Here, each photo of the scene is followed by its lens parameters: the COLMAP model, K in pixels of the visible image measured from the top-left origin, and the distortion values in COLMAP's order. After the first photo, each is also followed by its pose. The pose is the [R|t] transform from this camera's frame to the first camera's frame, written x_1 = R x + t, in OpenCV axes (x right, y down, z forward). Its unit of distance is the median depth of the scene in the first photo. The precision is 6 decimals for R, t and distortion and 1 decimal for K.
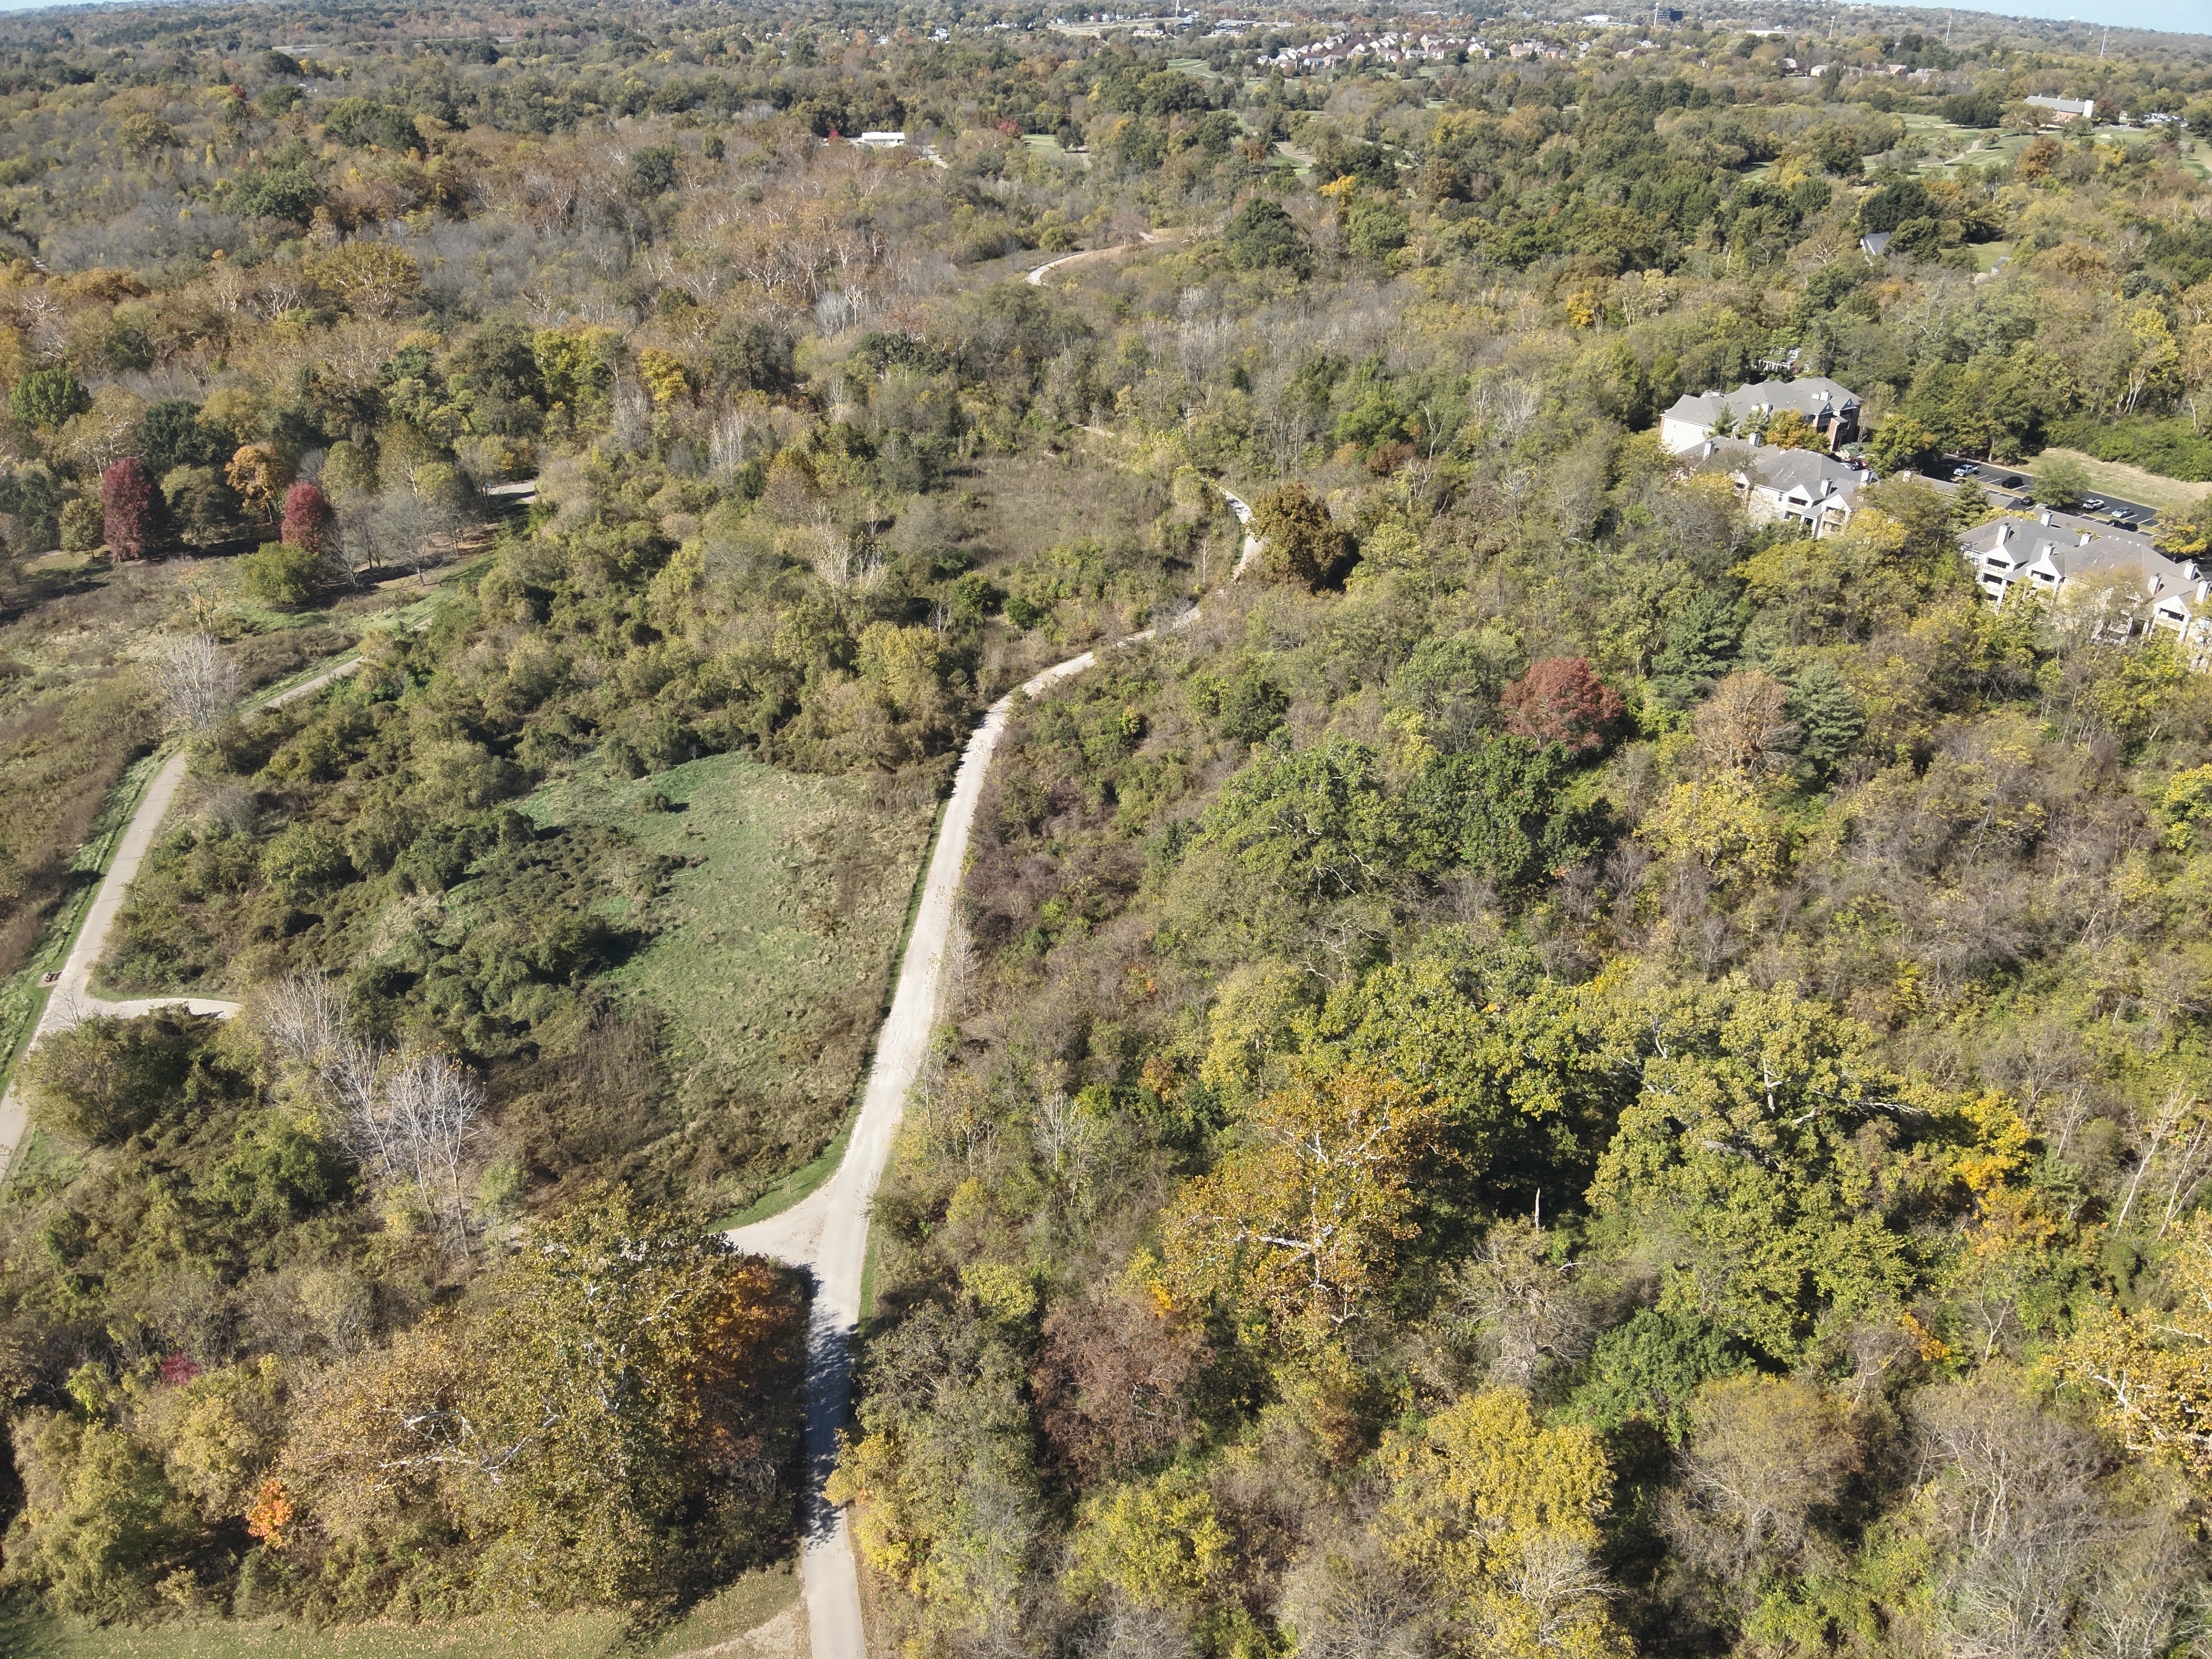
lens RADIAL K [[1609.8, 0, 1102.0], [0, 1609.8, 843.0], [0, 0, 1]] dist [0.097340, -0.195550]
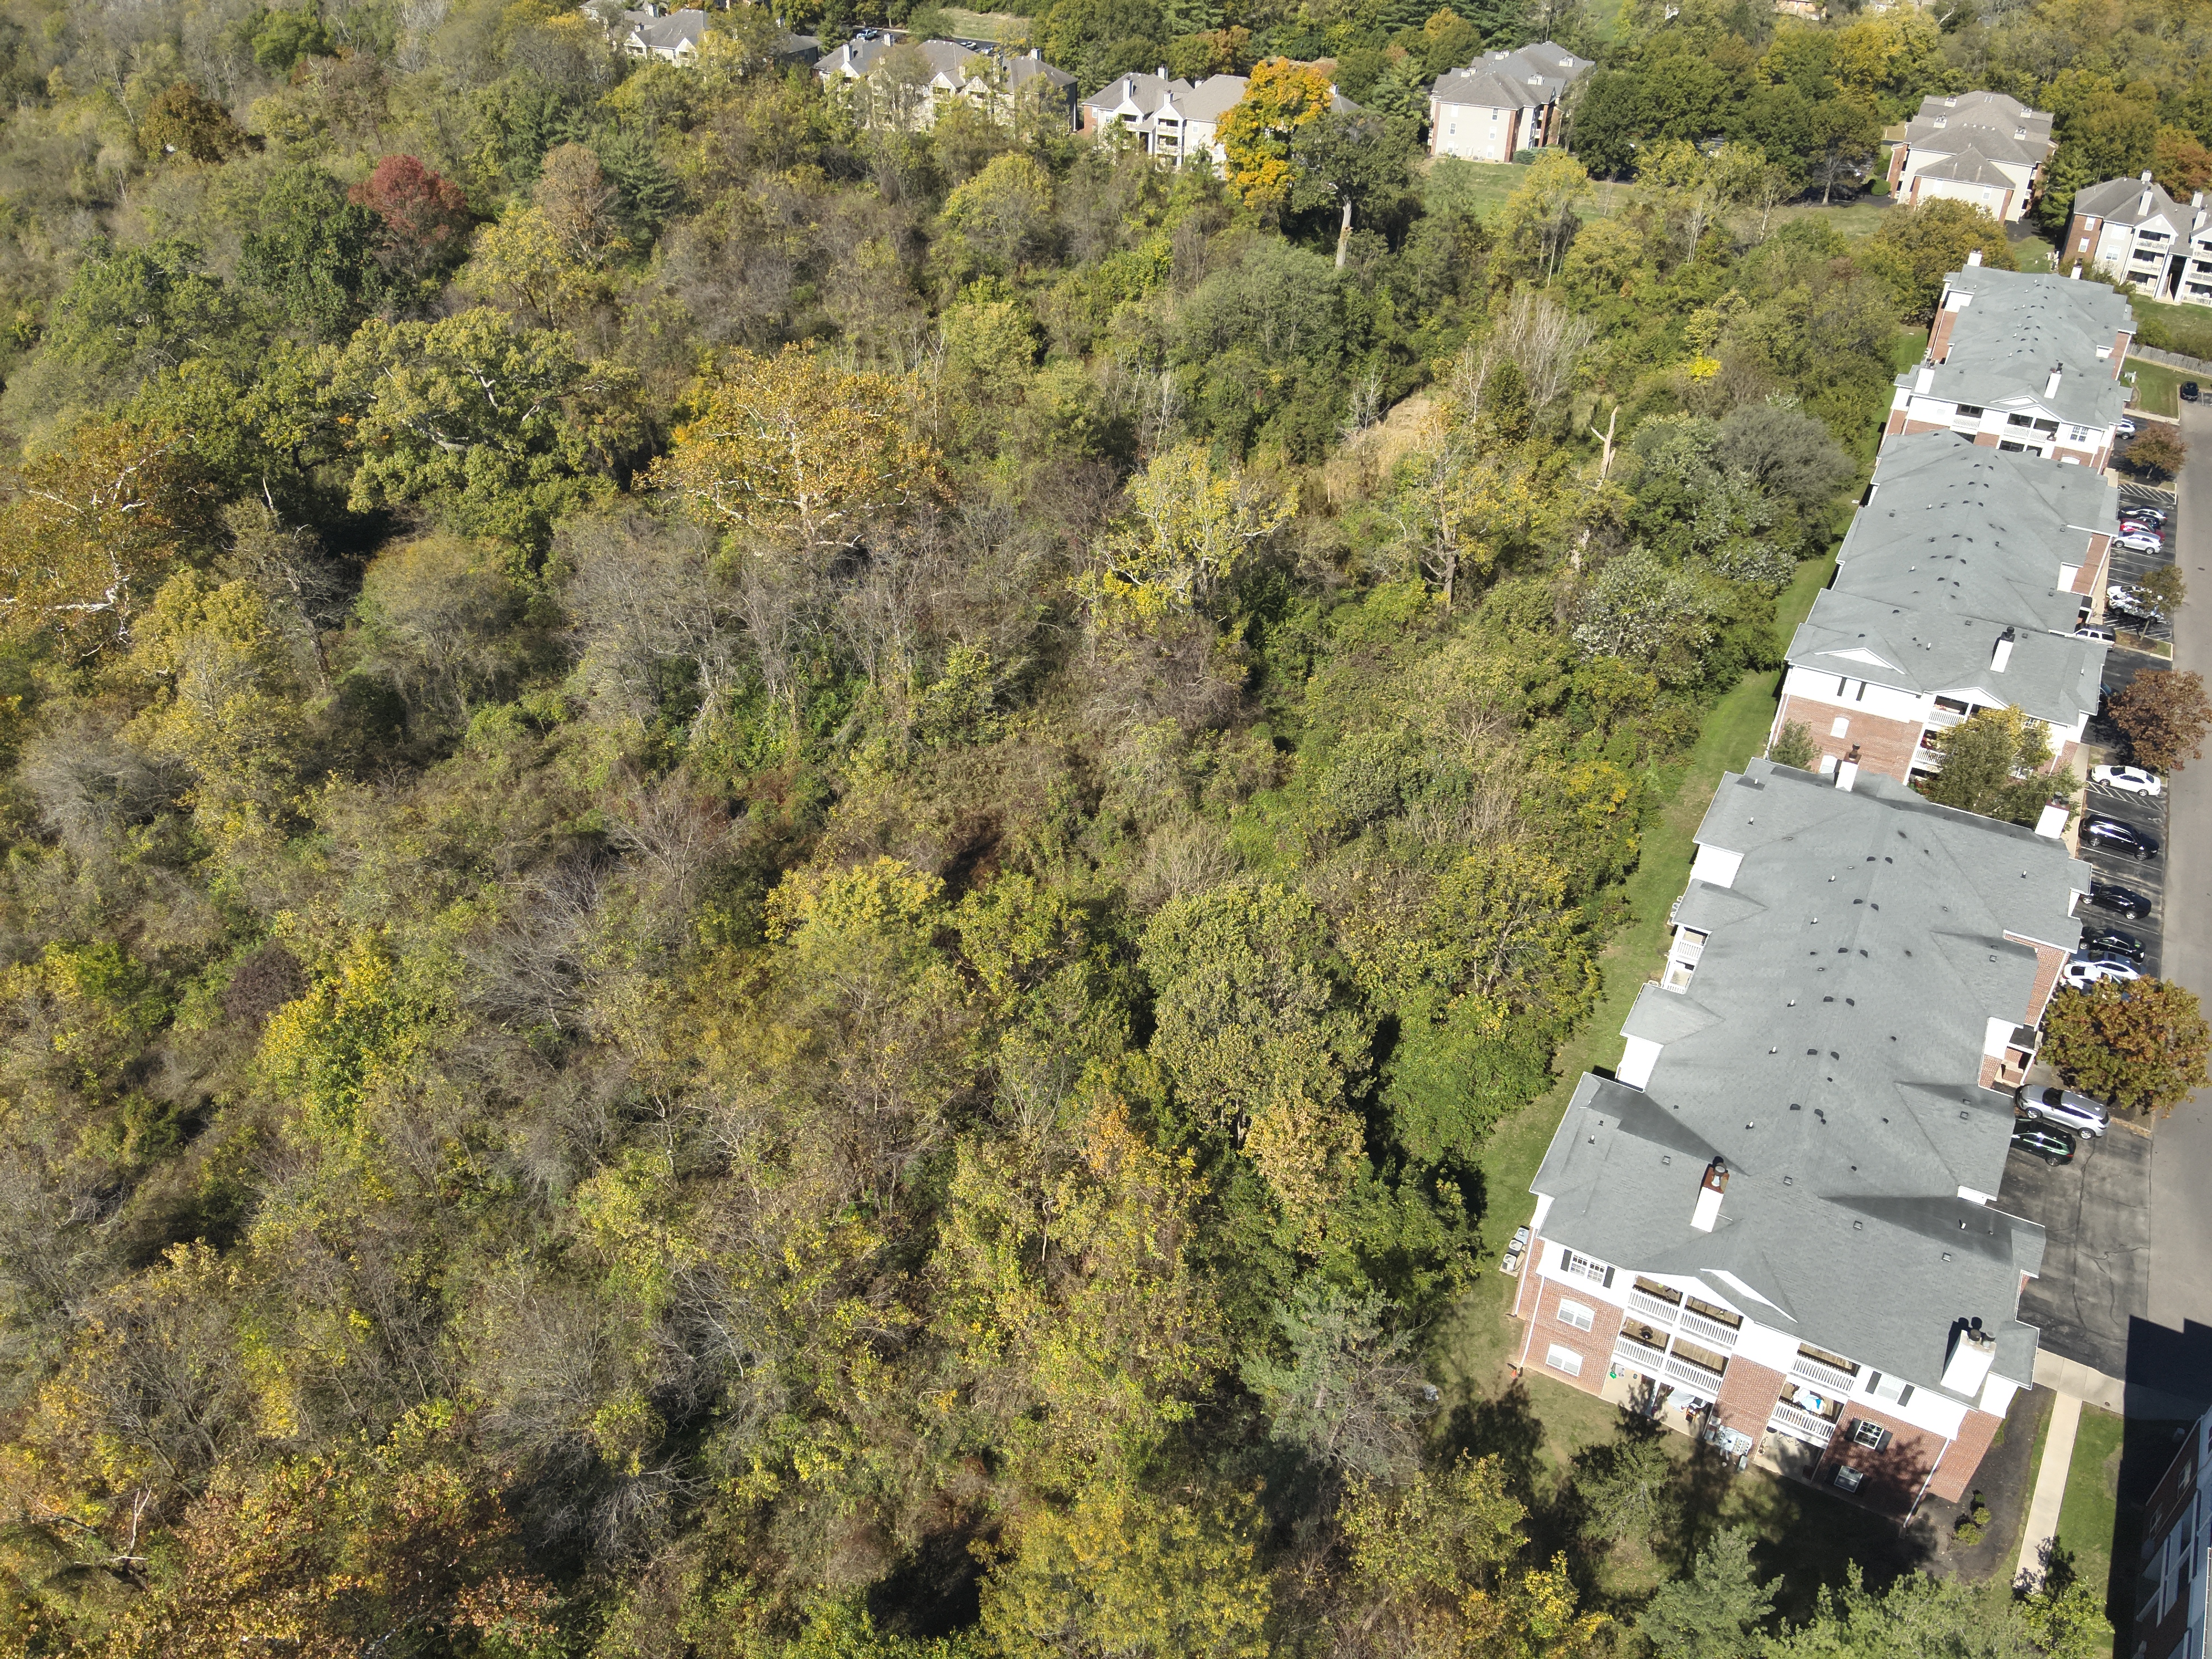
lens RADIAL K [[1614.0, 0, 1100.6], [0, 1614.0, 839.7], [0, 0, 1]] dist [0.085809, -0.179204]
pose [[0.885636, -0.267573, 0.379544, 0.130342], [0.216154, 0.960902, 0.173044, 0.175761], [-0.411007, -0.071214, 0.908847, -0.142493]]
